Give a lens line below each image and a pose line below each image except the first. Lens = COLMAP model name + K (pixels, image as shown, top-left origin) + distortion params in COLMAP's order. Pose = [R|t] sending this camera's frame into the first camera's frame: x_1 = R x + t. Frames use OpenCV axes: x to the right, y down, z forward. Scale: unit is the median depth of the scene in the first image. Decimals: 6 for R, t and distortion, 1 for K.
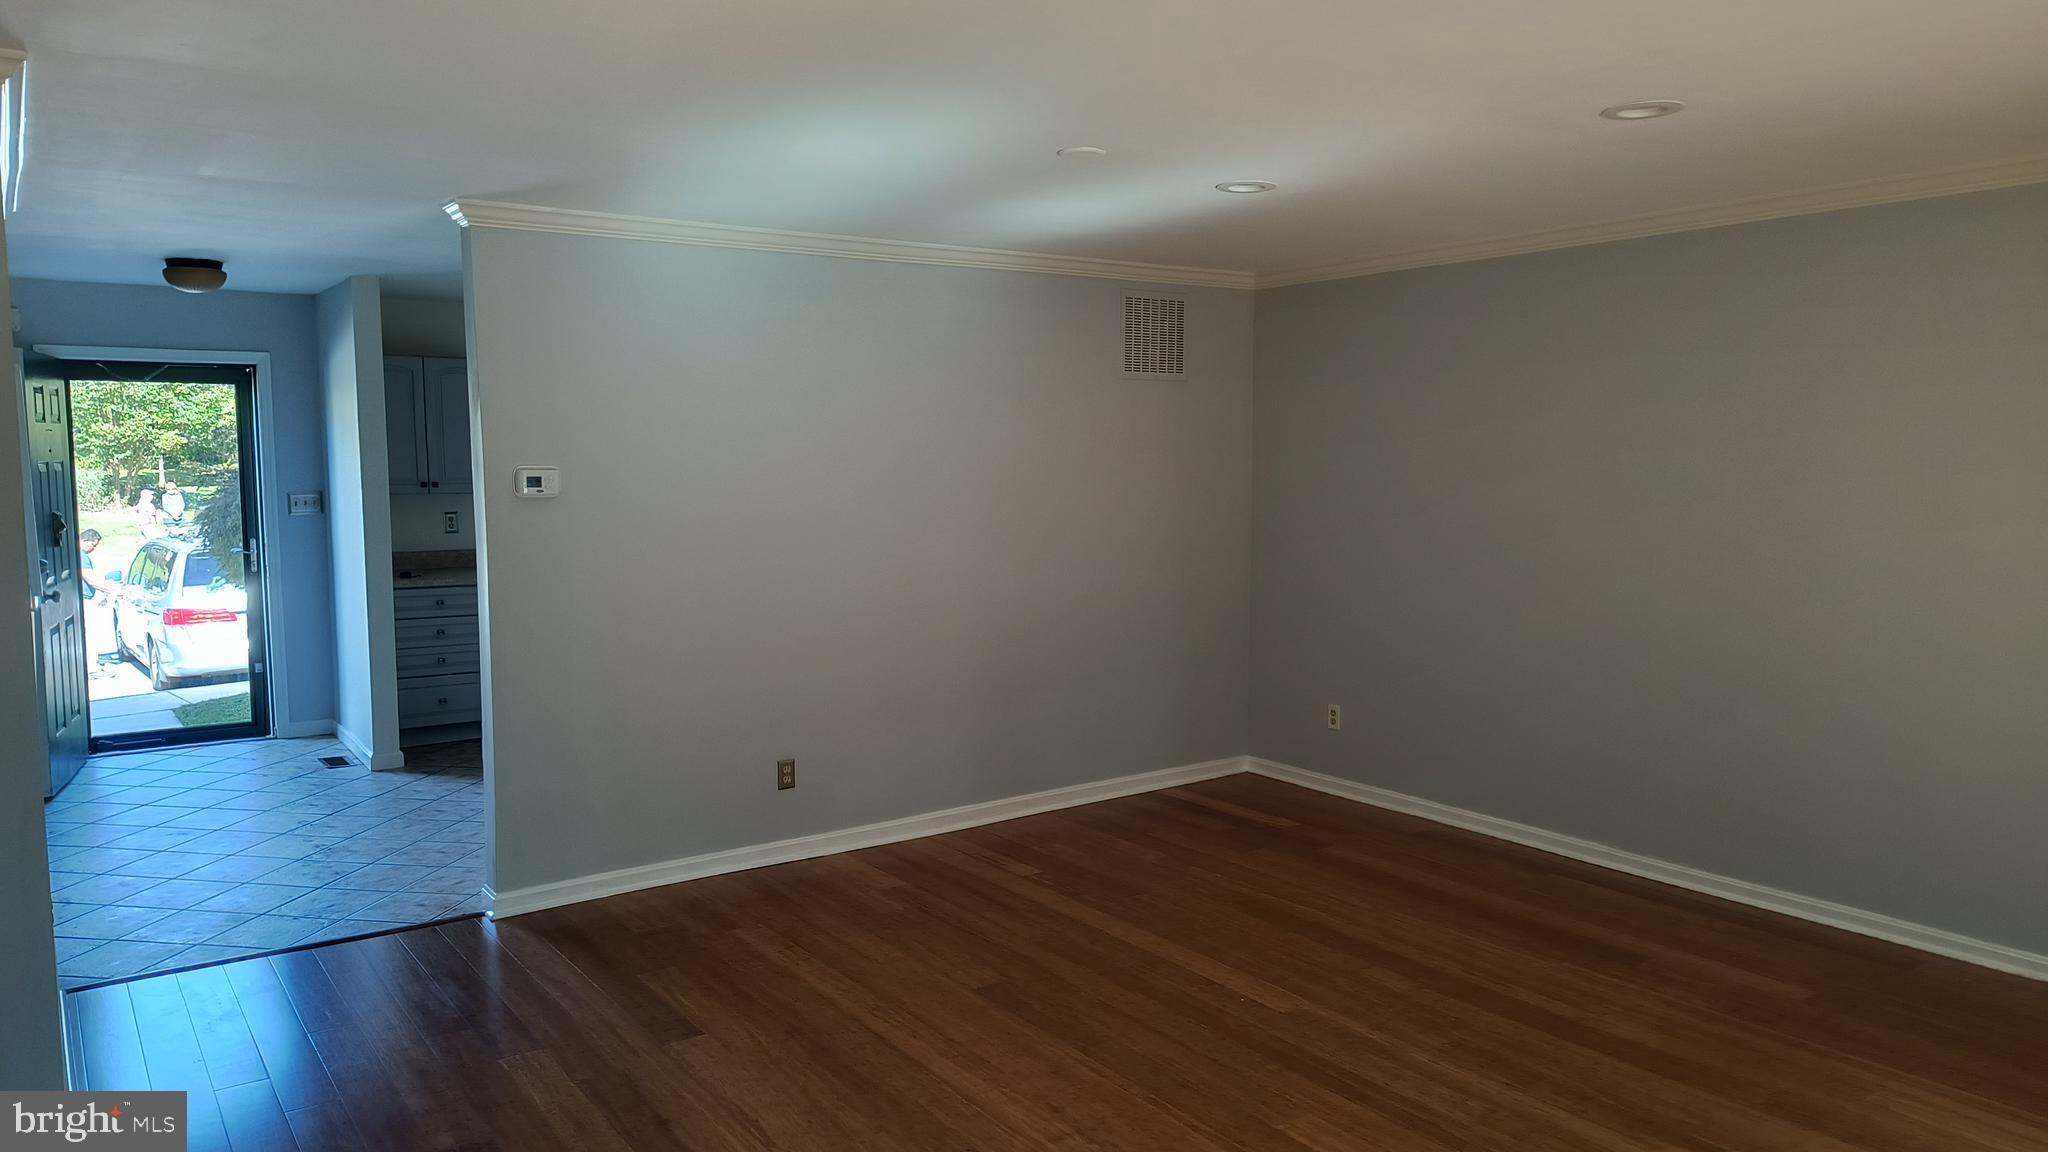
lens RADIAL K [[1400.3, 0, 1019.1], [0, 1400.3, 584.6], [0, 0, 1]] dist [0.057615, -0.085417]
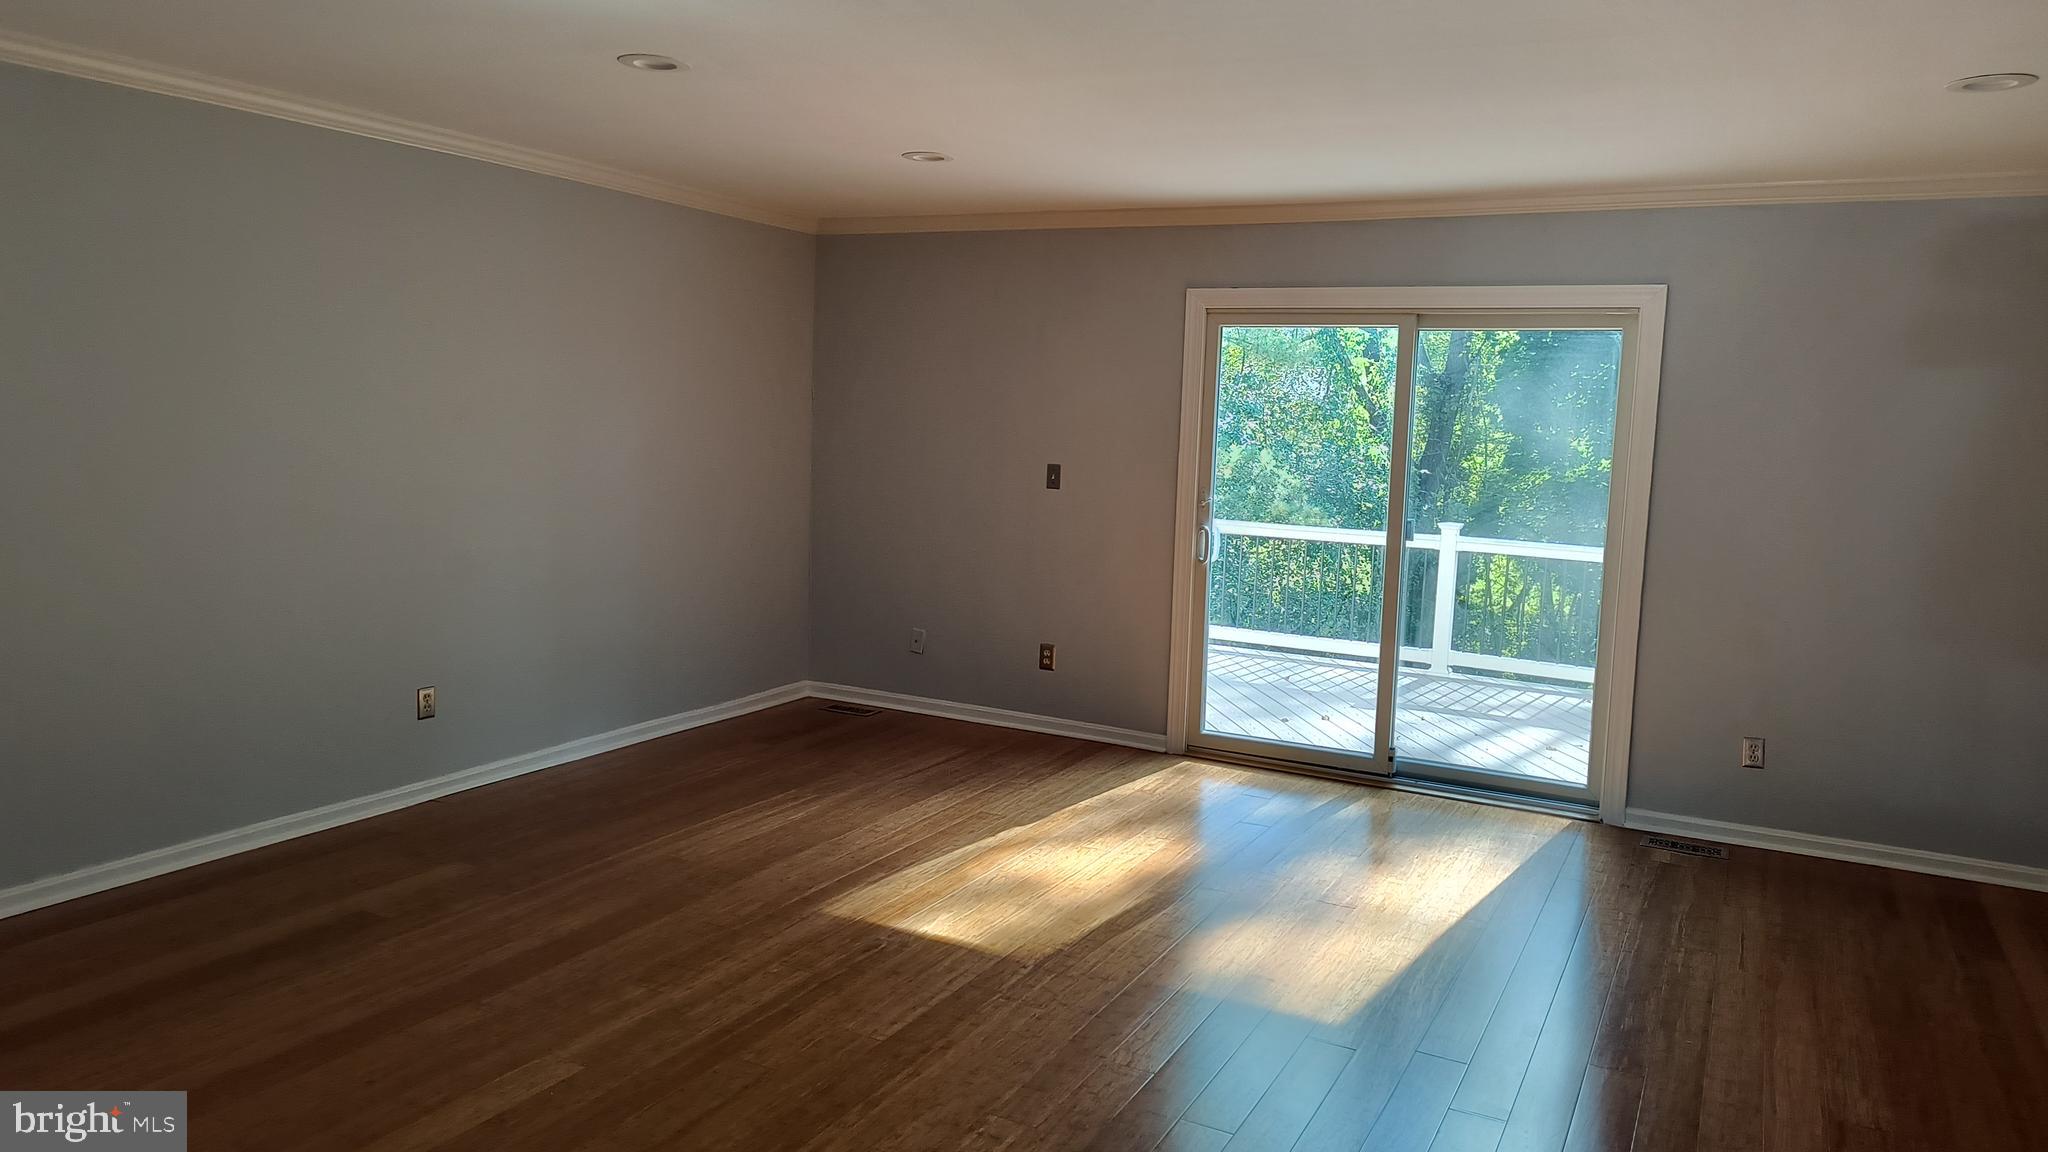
lens RADIAL K [[1400.3, 0, 1019.1], [0, 1400.3, 584.6], [0, 0, 1]] dist [0.057615, -0.085417]
pose [[-0.460443, -0.126723, 0.878598, -0.543885], [0.047033, 0.984885, 0.166701, -0.084383], [-0.886443, 0.118080, -0.447523, 0.991207]]
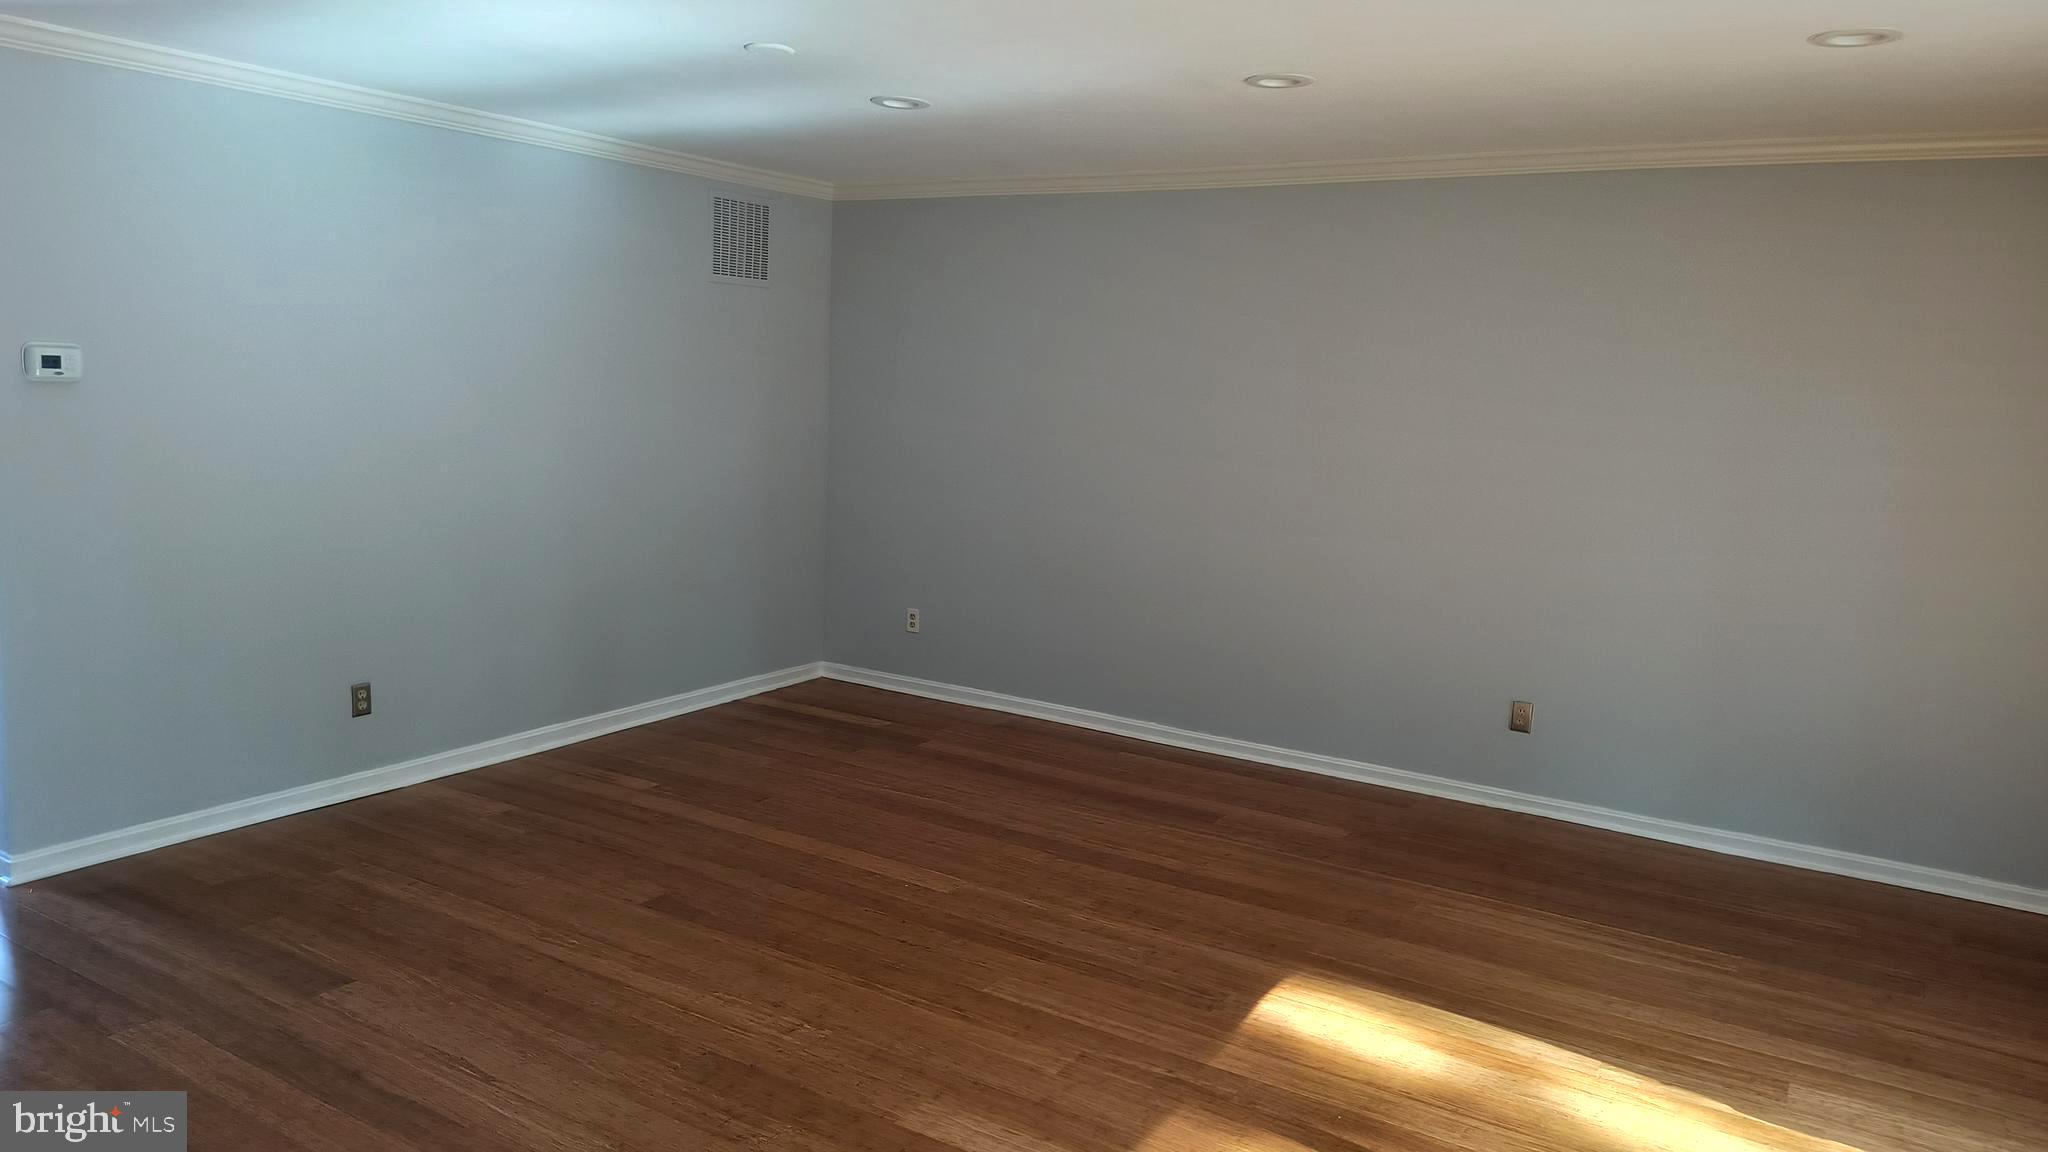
lens RADIAL K [[1400.3, 0, 1019.1], [0, 1400.3, 584.6], [0, 0, 1]] dist [0.057615, -0.085417]
pose [[0.919911, -0.017211, 0.391750, -0.157980], [-0.007622, 0.998063, 0.061747, 0.002367], [-0.392054, -0.059788, 0.917997, 0.006756]]
